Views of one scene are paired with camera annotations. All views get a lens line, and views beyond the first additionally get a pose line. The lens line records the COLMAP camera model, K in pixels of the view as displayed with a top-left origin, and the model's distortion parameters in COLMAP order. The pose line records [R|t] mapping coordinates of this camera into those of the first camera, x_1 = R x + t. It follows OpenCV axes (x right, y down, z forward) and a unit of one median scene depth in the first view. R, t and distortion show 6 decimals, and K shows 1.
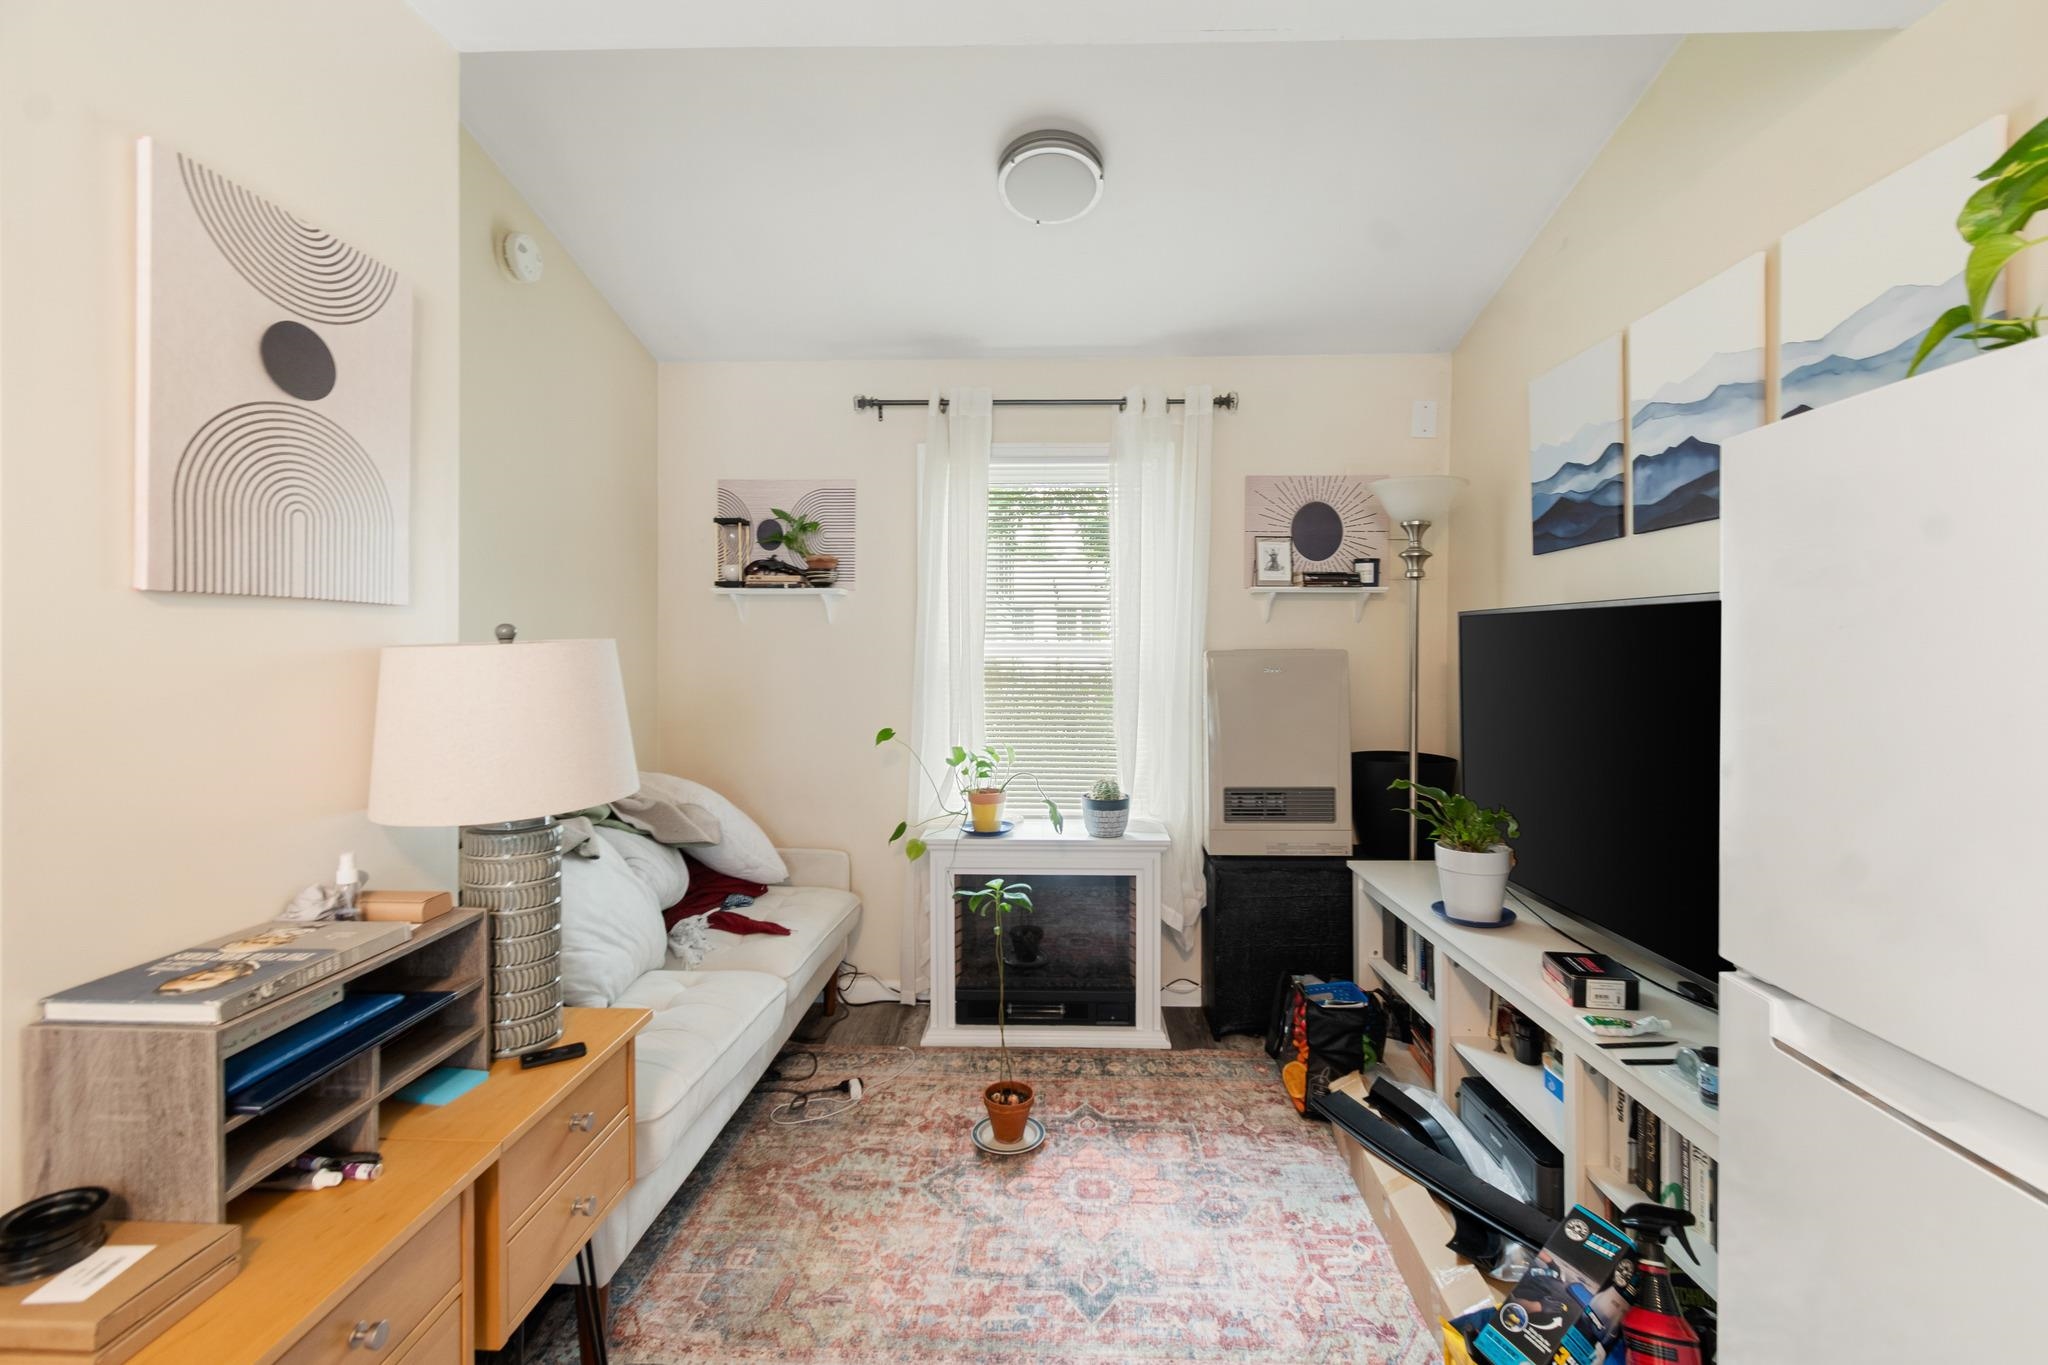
lens RADIAL K [[908.8, 0, 1035.3], [0, 908.8, 642.1], [0, 0, 1]] dist [-0.000115, -0.002233]
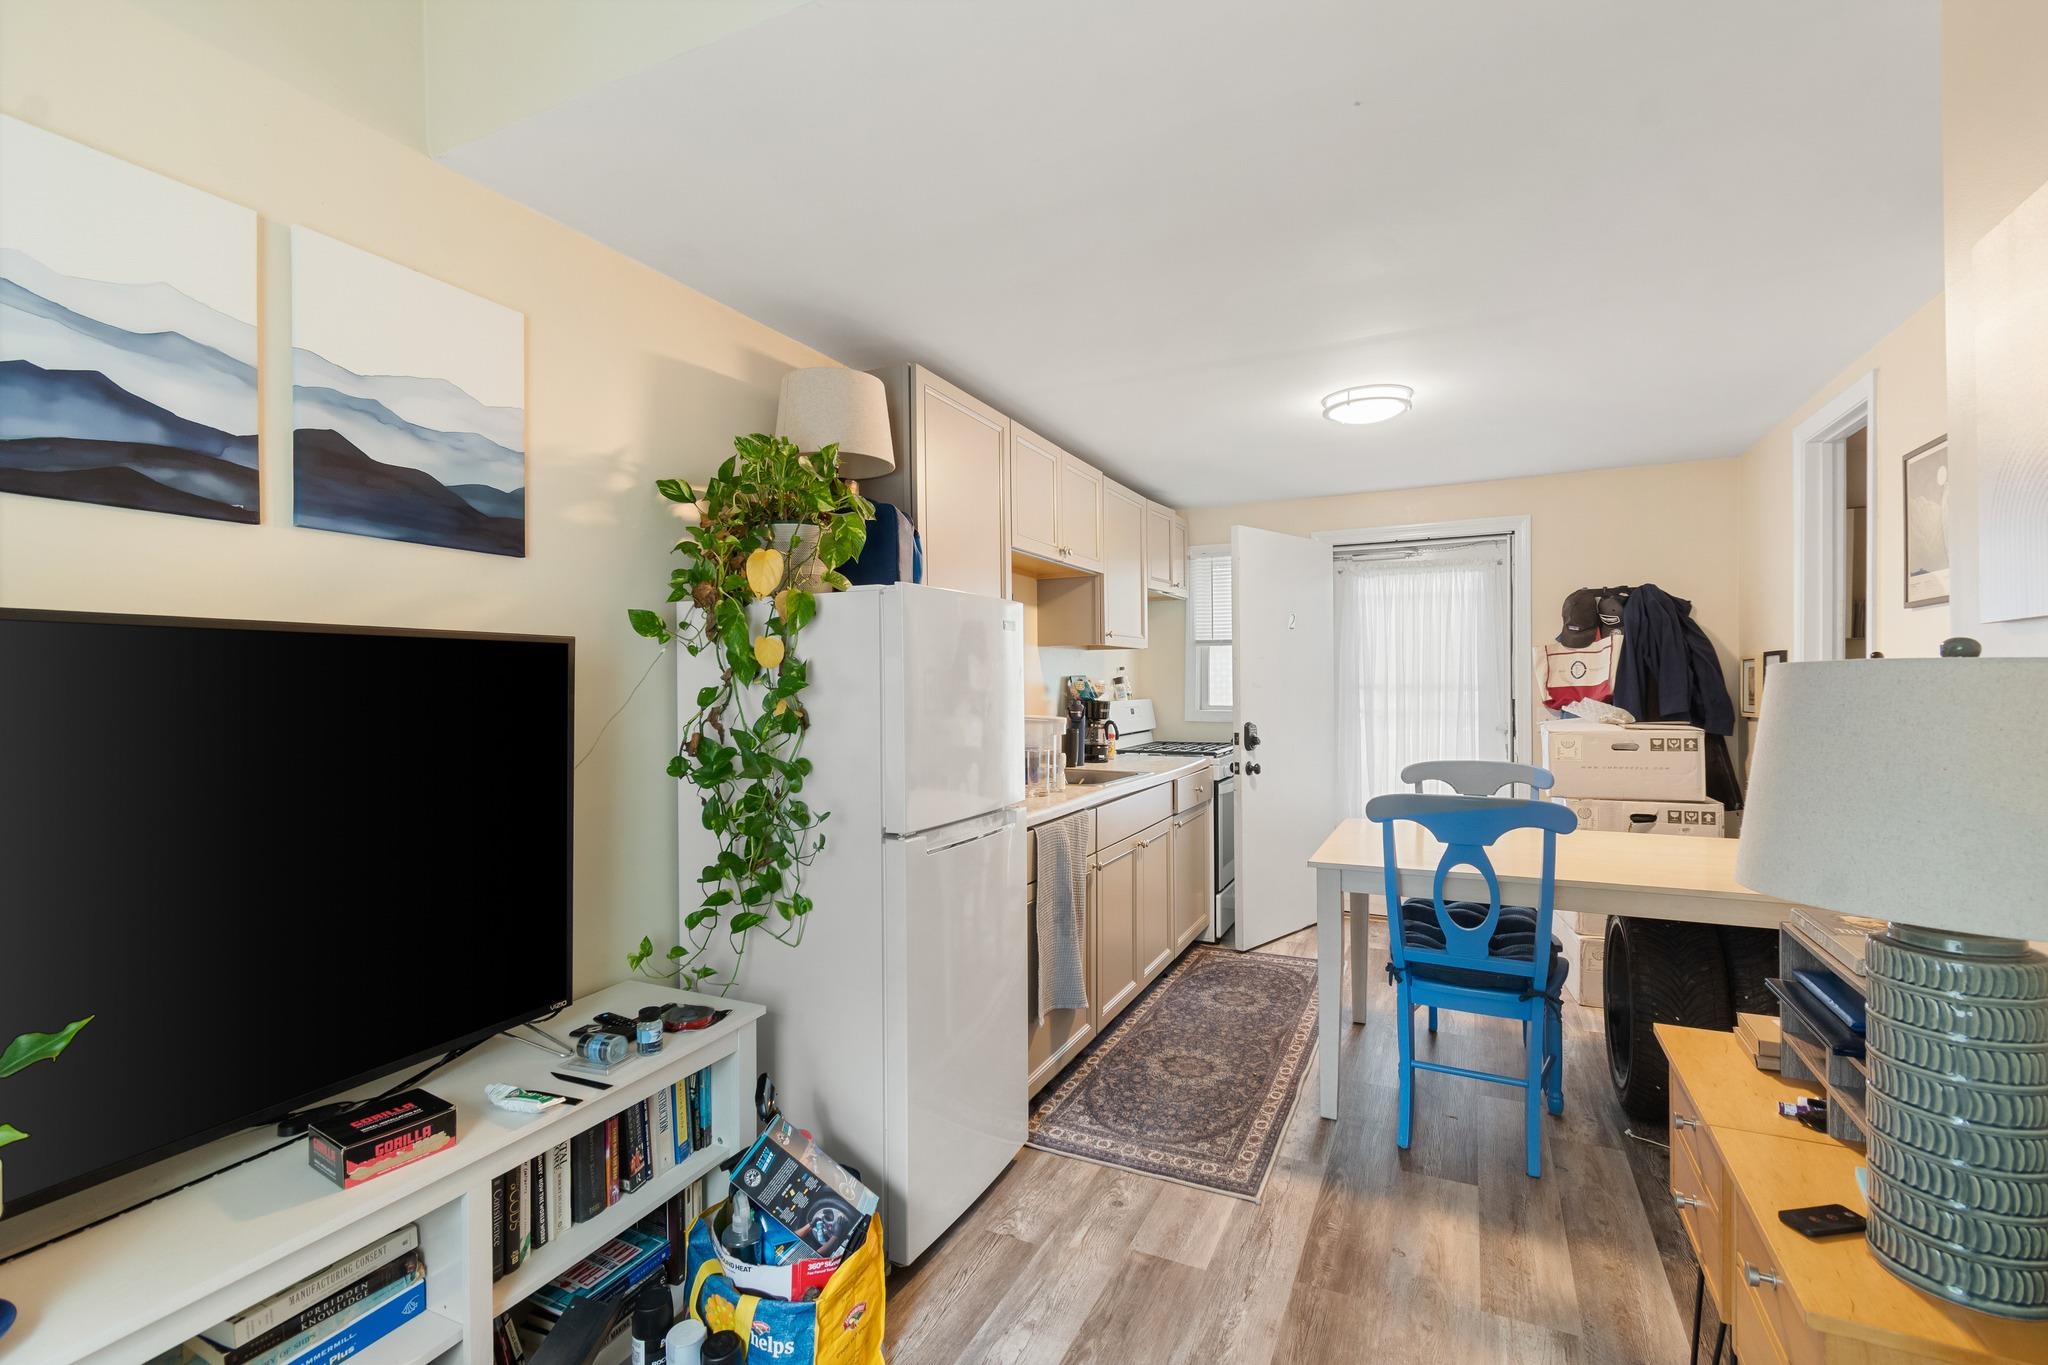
lens RADIAL K [[908.8, 0, 1028.6], [0, 908.8, 681.6], [0, 0, 1]] dist [-0.000115, -0.002233]
pose [[-0.915299, 0.006289, 0.402727, -0.103643], [0.005148, 0.999979, -0.003915, 0.002813], [-0.402743, -0.001510, -0.915312, 0.869392]]
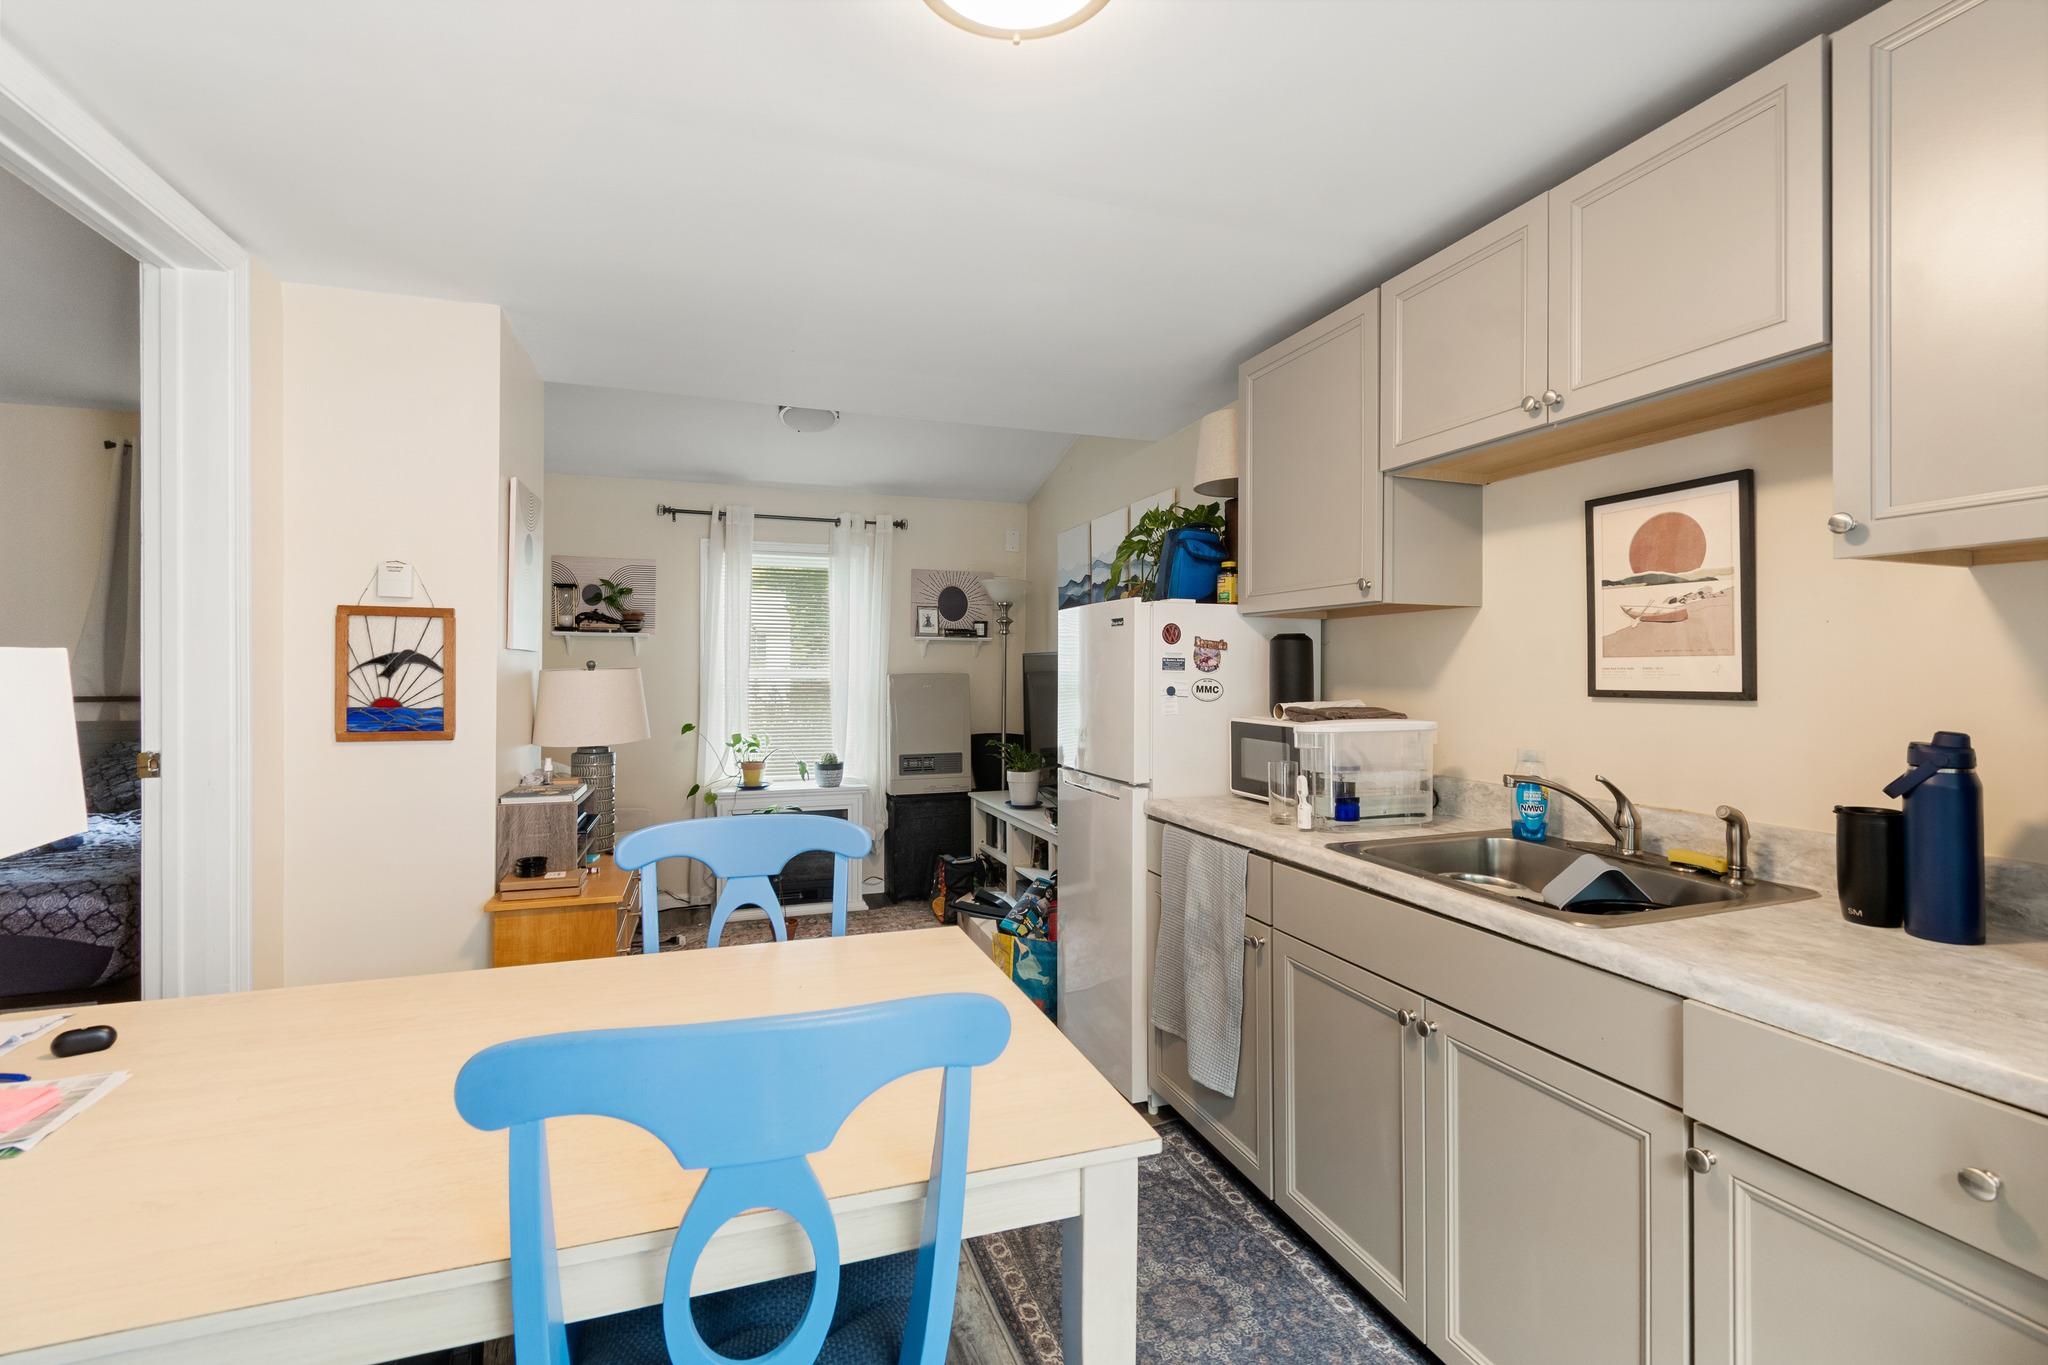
lens RADIAL K [[908.8, 0, 1027.0], [0, 908.8, 672.2], [0, 0, 1]] dist [-0.000115, -0.002233]
pose [[0.933386, 0.001064, 0.358873, -0.176422], [-0.002674, 0.999988, 0.003990, -0.001865], [-0.358865, -0.004684, 0.933378, -0.658595]]
